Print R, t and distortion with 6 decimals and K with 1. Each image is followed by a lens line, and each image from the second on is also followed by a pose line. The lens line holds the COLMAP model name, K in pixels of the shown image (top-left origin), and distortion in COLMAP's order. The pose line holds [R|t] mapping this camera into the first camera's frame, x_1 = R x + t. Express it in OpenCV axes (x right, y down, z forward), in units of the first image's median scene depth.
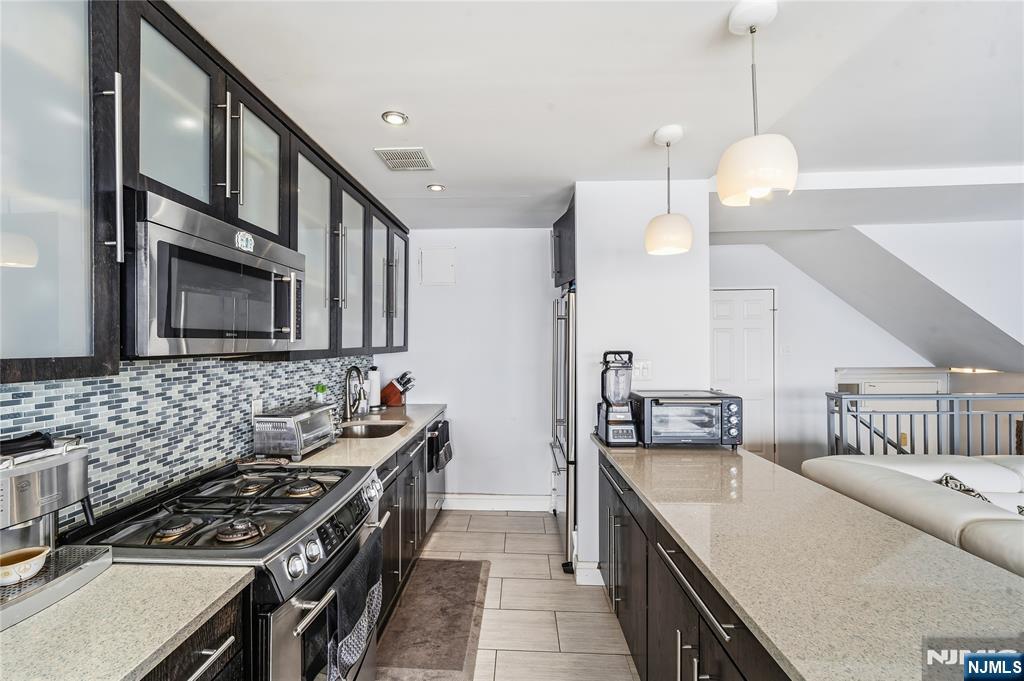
lens RADIAL K [[423.2, 0, 498.6], [0, 423.2, 341.5], [0, 0, 1]] dist [0.000107, -0.000656]
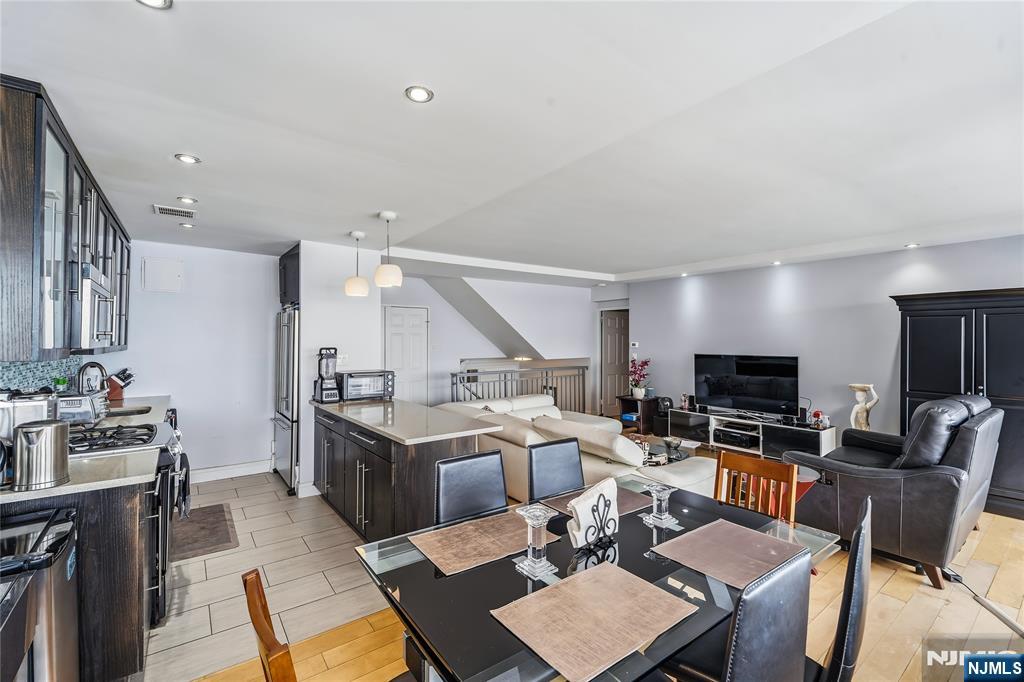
lens RADIAL K [[423.2, 0, 498.6], [0, 423.2, 342.0], [0, 0, 1]] dist [0.000107, -0.000656]
pose [[0.777871, 0.008554, 0.628365, -0.265252], [-0.008495, 0.999959, -0.003098, -0.001086], [-0.628366, -0.002928, 0.777912, -0.784489]]
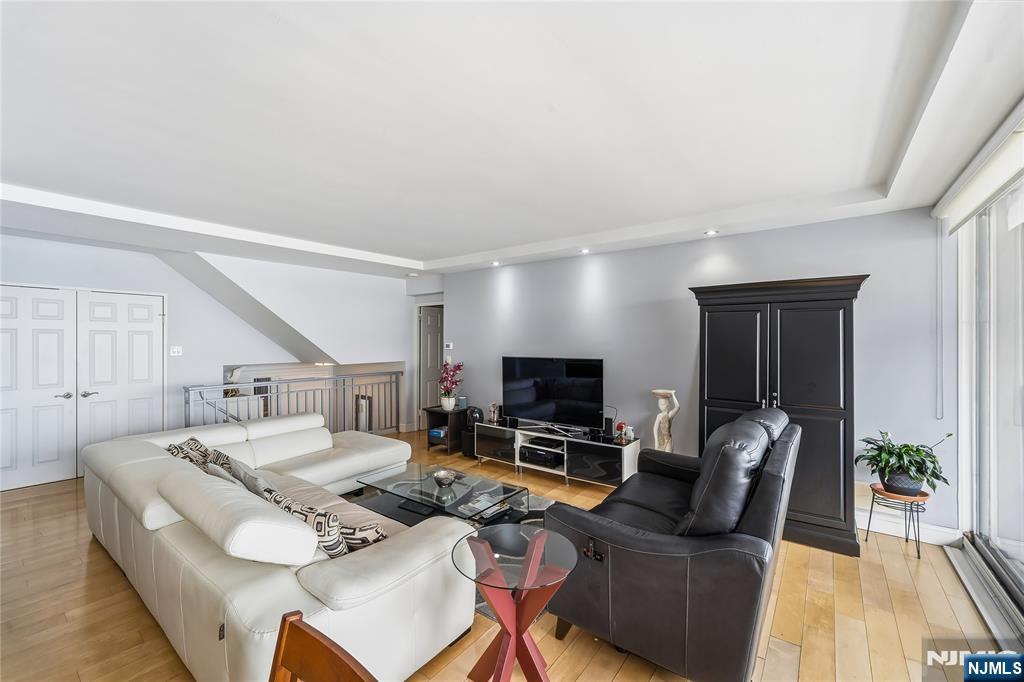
lens RADIAL K [[416.1, 0, 492.1], [0, 416.1, 346.6], [0, 0, 1]] dist [-0.000275, -0.000224]
pose [[0.576485, 0.001636, 0.817106, 0.554263], [-0.005872, 0.999980, 0.002141, -0.001586], [-0.817087, -0.006032, 0.576483, -0.712692]]
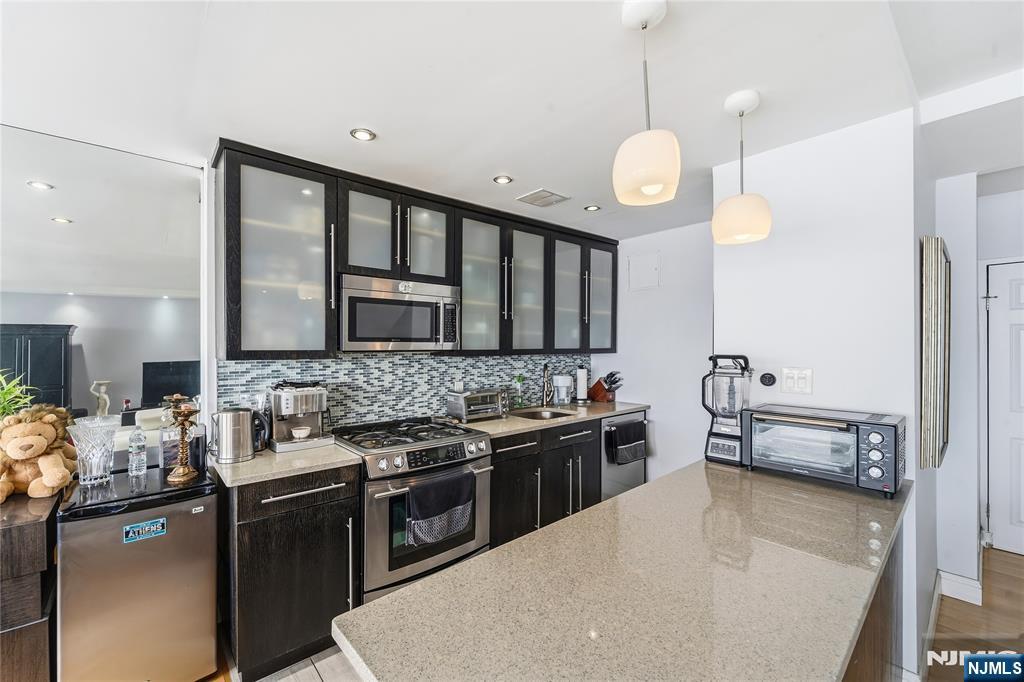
lens RADIAL K [[416.1, 0, 492.1], [0, 416.1, 346.6], [0, 0, 1]] dist [-0.000275, -0.000224]
pose [[0.684474, 0.006842, -0.729005, 0.593105], [-0.002374, 0.999972, 0.007155, -0.000553], [0.729034, -0.003167, 0.684471, 0.052486]]
